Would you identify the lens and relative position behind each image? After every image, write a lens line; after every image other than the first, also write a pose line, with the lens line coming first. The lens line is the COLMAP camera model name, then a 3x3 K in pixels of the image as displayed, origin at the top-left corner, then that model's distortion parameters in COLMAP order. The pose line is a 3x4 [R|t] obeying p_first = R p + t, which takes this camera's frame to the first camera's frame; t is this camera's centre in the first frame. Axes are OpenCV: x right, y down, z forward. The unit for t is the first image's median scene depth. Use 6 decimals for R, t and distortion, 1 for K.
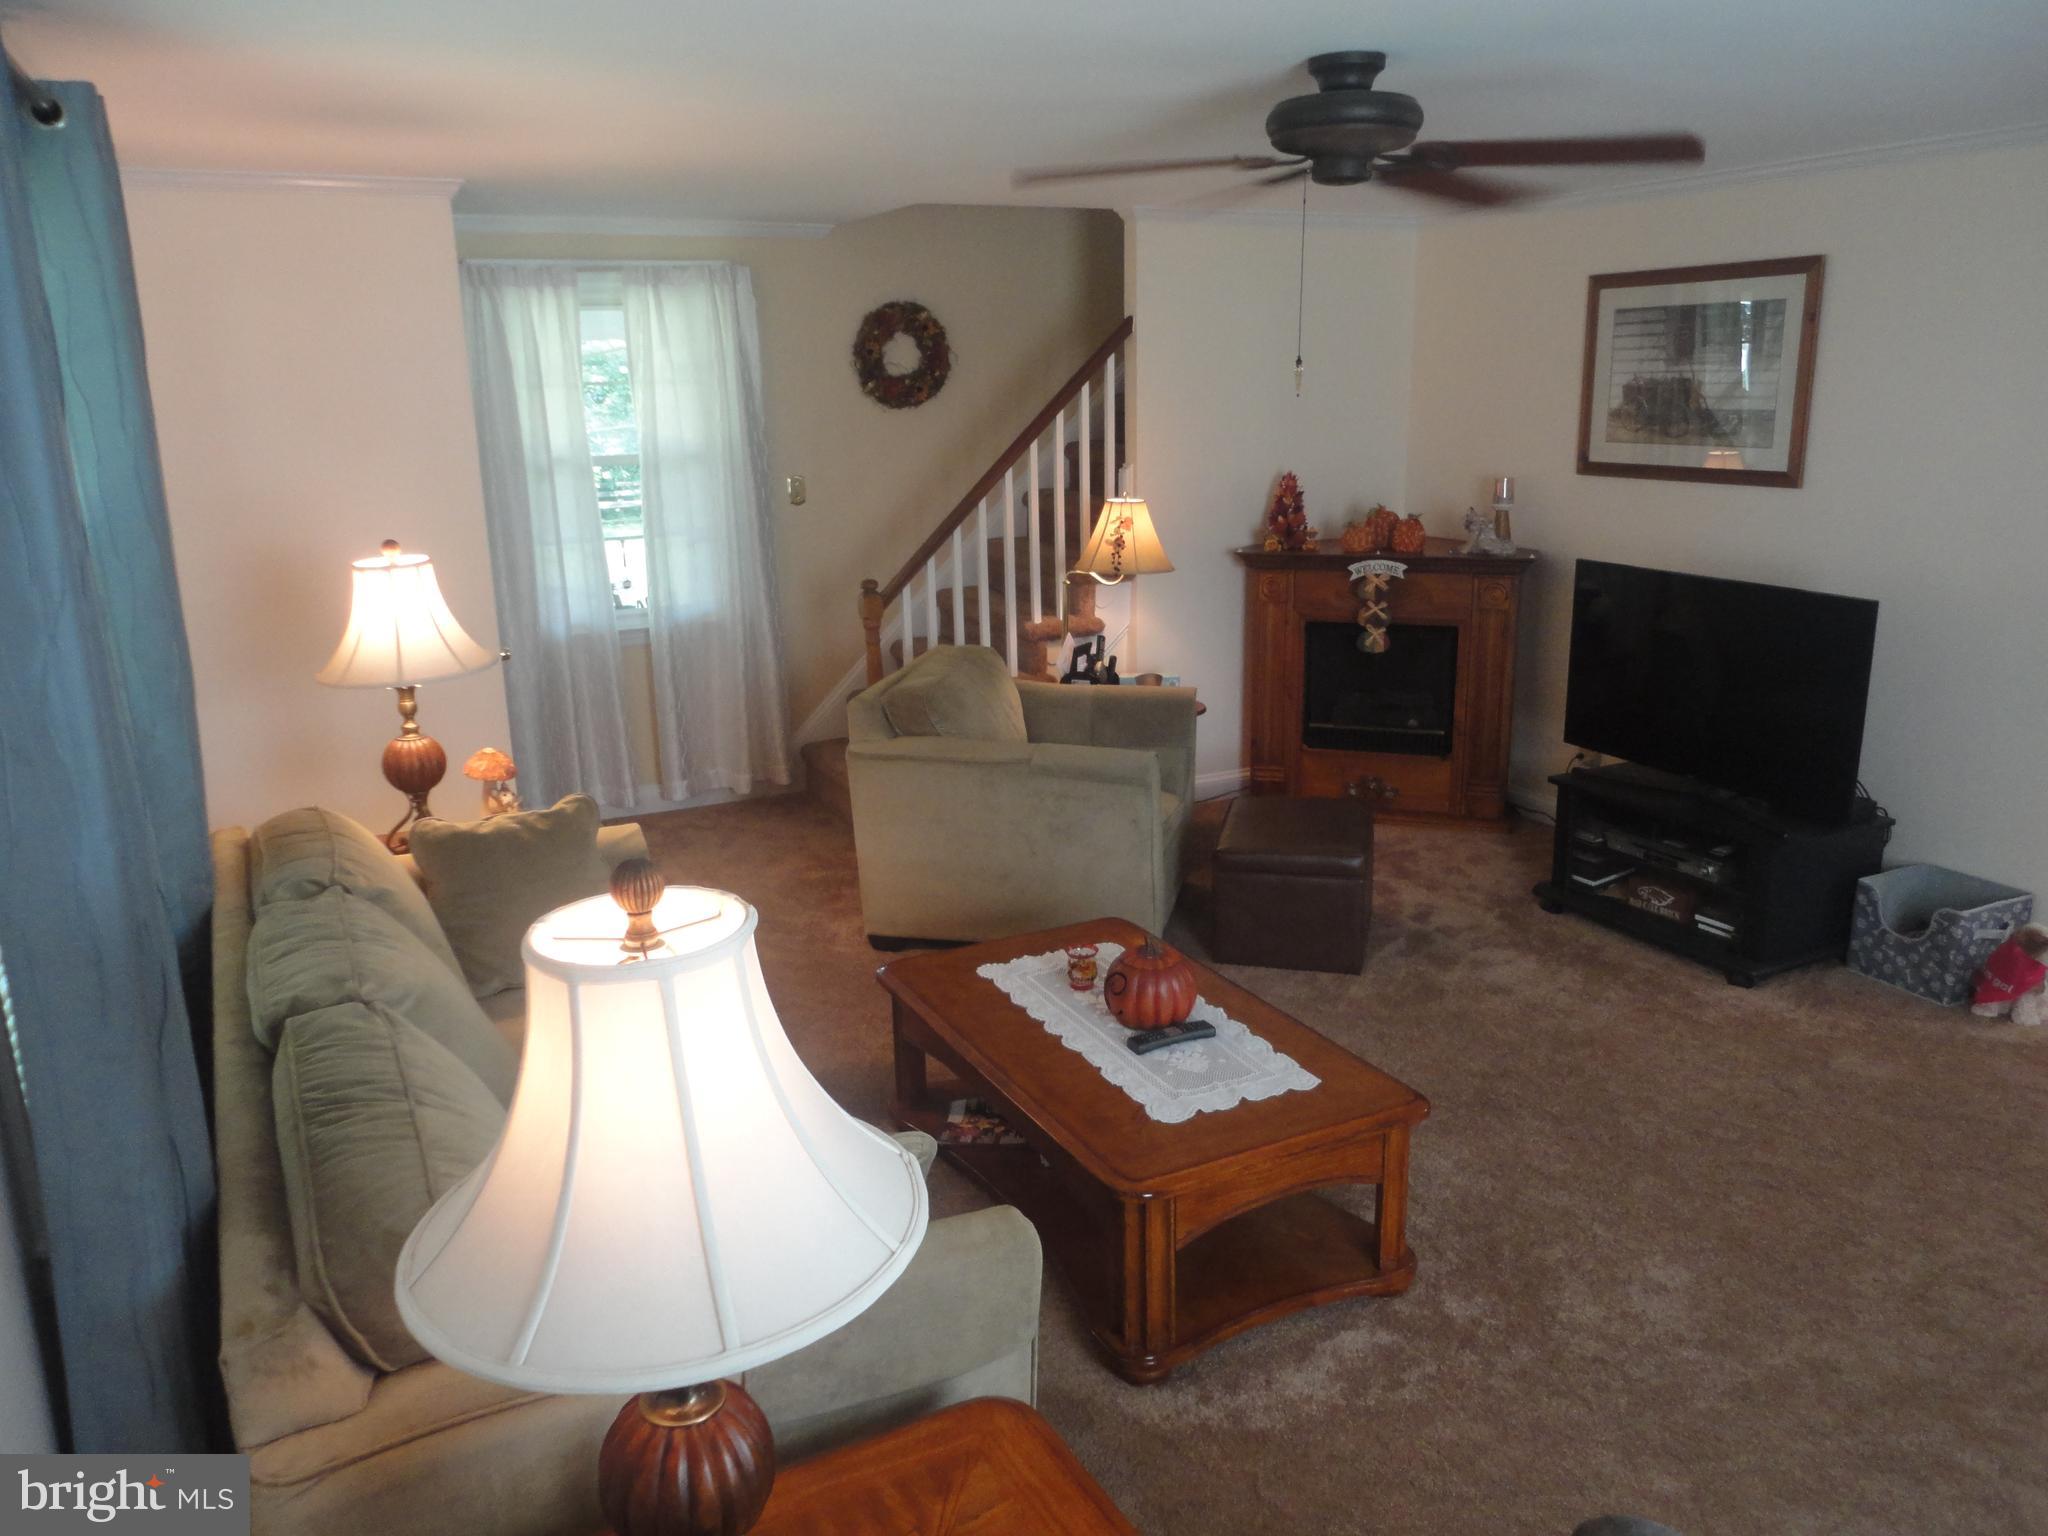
lens RADIAL K [[1481.9, 0, 1038.8], [0, 1481.9, 769.0], [0, 0, 1]] dist [-0.006542, 0.005960]
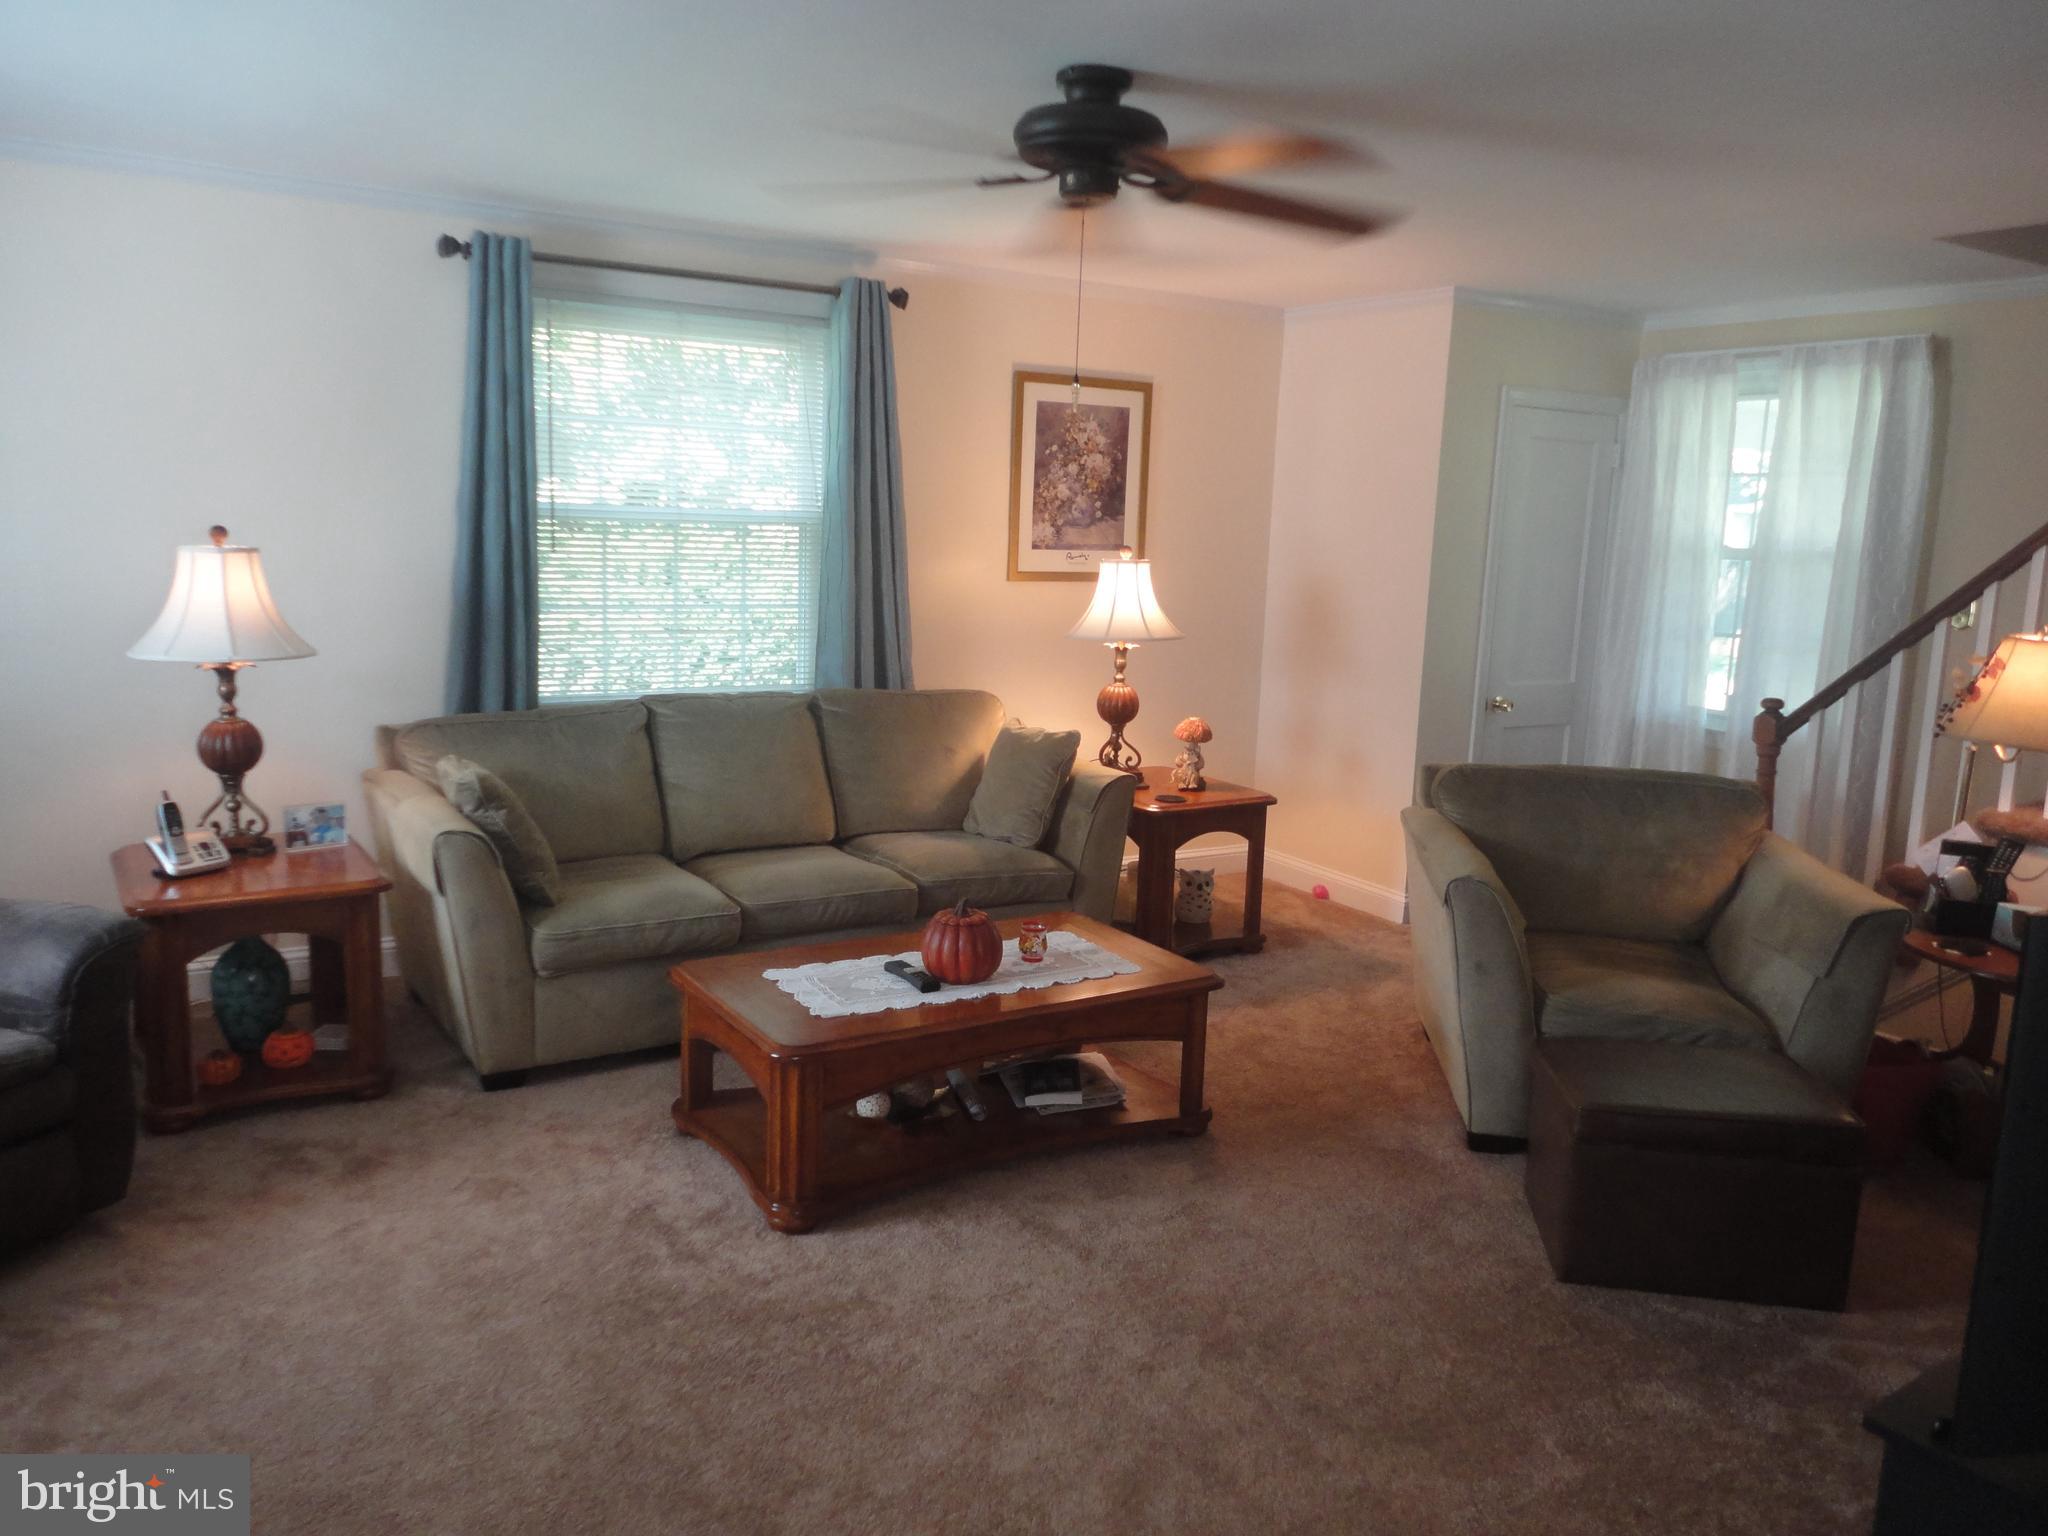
lens RADIAL K [[1481.9, 0, 1035.9], [0, 1481.9, 761.0], [0, 0, 1]] dist [-0.006542, 0.005960]
pose [[0.101415, 0.187000, -0.977111, 0.656653], [-0.296491, 0.943223, 0.149742, -0.095416], [0.949636, 0.274518, 0.151101, 0.488945]]
